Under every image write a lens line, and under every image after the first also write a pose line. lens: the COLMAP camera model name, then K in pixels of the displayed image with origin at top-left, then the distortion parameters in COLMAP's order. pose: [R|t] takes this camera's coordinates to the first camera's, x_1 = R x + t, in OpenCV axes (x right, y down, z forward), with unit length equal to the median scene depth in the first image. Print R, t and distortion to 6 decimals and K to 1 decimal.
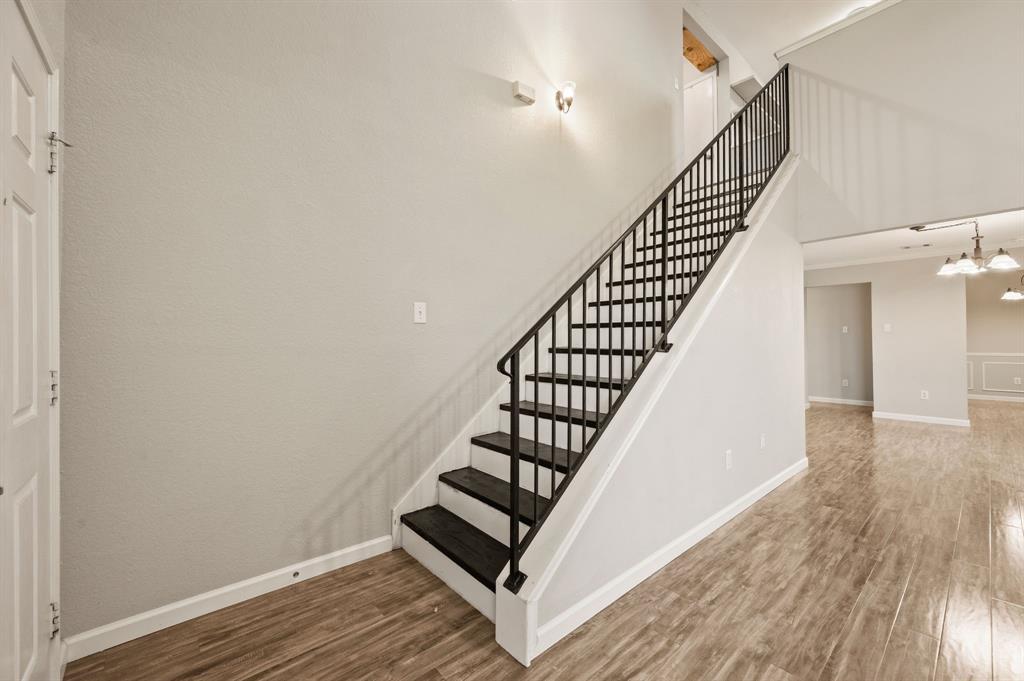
lens RADIAL K [[416.6, 0, 522.5], [0, 416.6, 334.7], [0, 0, 1]] dist [-0.000643, -0.000072]
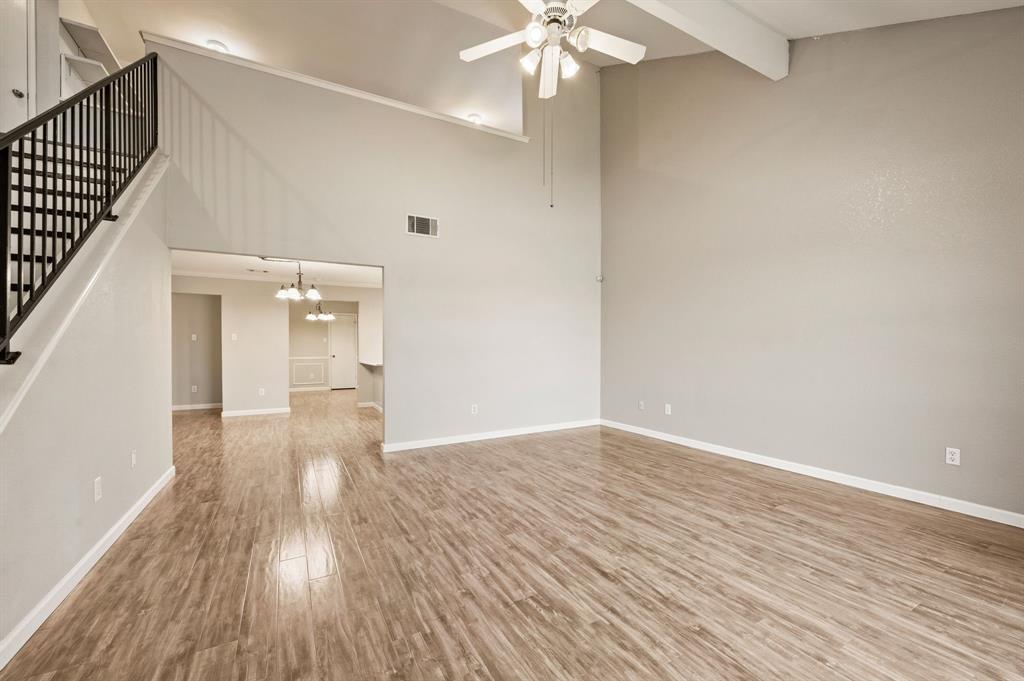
lens RADIAL K [[409.0, 0, 520.2], [0, 409.0, 341.0], [0, 0, 1]] dist [-0.000163, -0.000011]
pose [[0.209545, 0.018211, 0.977629, -0.135912], [-0.015007, 0.999769, -0.015407, 0.000788], [-0.977684, -0.011443, 0.209769, -0.008563]]
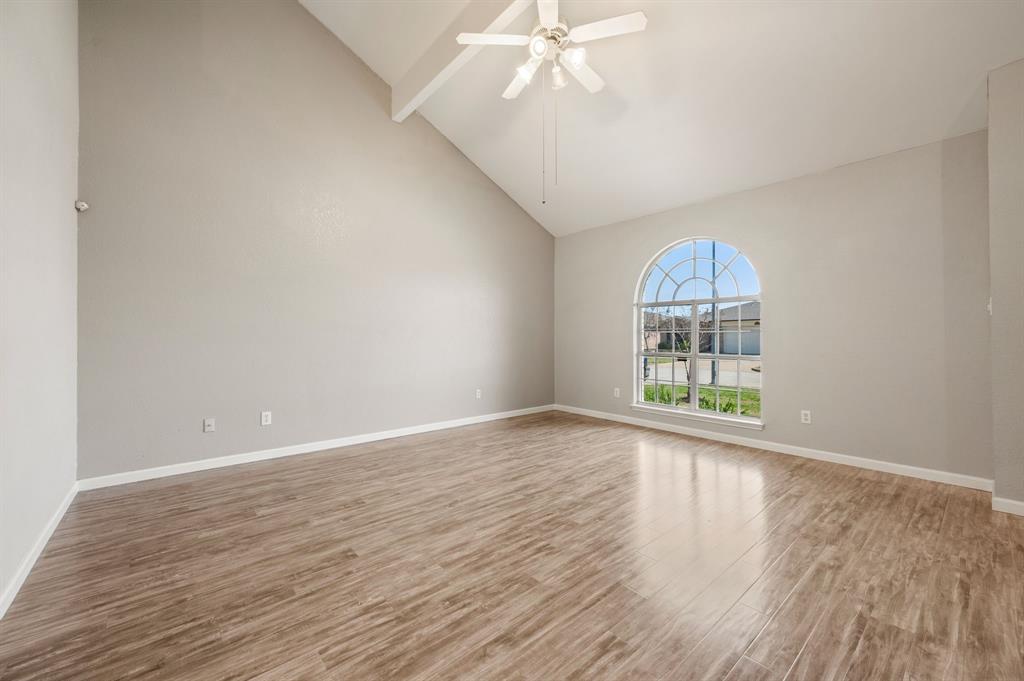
lens RADIAL K [[409.0, 0, 520.2], [0, 409.0, 341.0], [0, 0, 1]] dist [-0.000163, -0.000011]
pose [[-0.999857, 0.009697, 0.013874, 0.824034], [0.009573, 0.999914, -0.008933, 0.017263], [-0.013959, -0.008799, -0.999864, 1.073463]]
